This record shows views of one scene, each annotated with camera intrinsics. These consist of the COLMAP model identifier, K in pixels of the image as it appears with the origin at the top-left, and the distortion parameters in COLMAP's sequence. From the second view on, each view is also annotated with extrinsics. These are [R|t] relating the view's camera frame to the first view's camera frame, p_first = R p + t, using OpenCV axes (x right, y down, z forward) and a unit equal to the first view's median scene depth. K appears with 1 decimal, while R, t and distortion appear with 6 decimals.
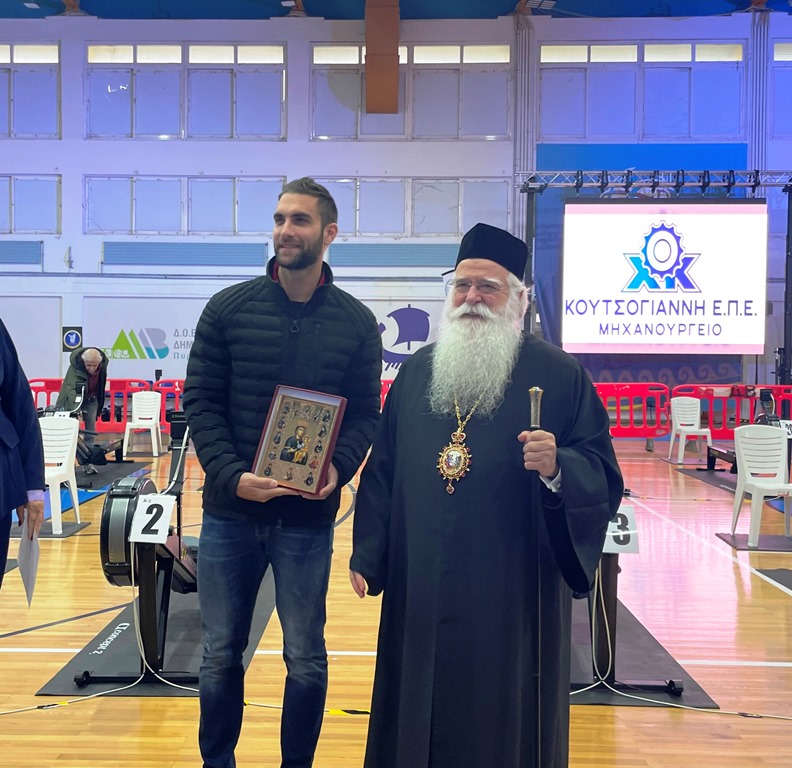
lens RADIAL K [[852.2, 0, 394.6], [0, 852.2, 385.8], [0, 0, 1]] dist [0.026582, 0.000000]
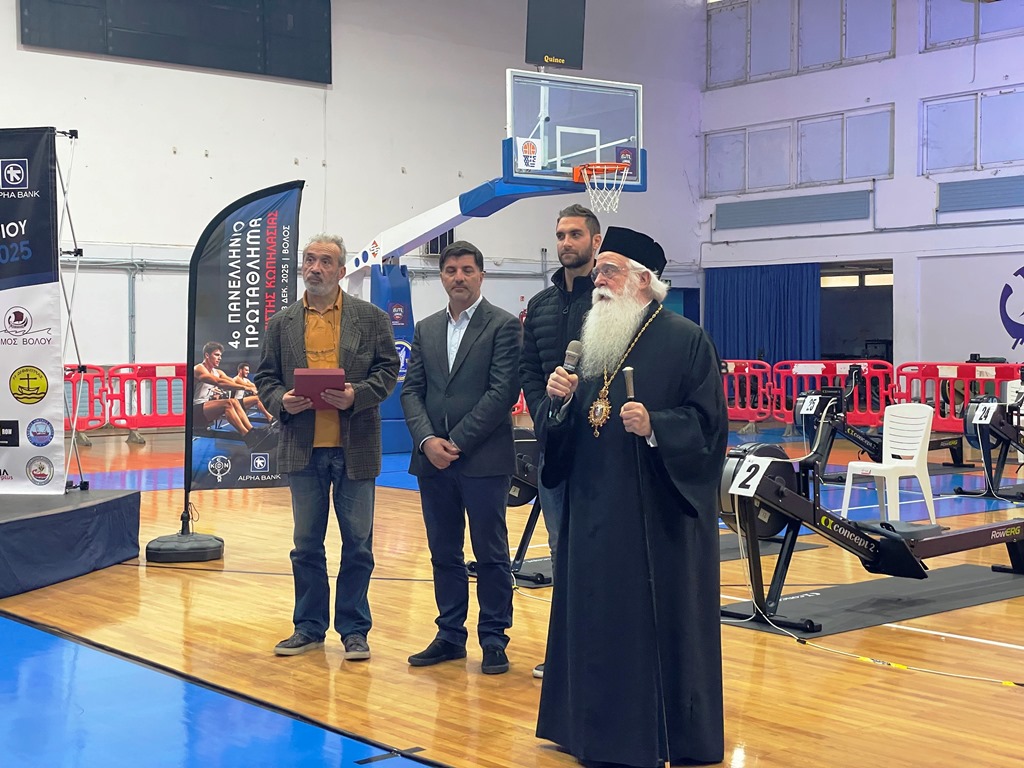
lens RADIAL K [[1558.5, 0, 512.4], [0, 1558.5, 383.8], [0, 0, 1]] dist [-0.013458, 0.000000]
pose [[0.639238, 0.009836, -0.768946, 0.491223], [-0.009817, 0.999941, 0.004629, 0.008535], [0.768946, 0.004590, 0.639297, -0.184290]]
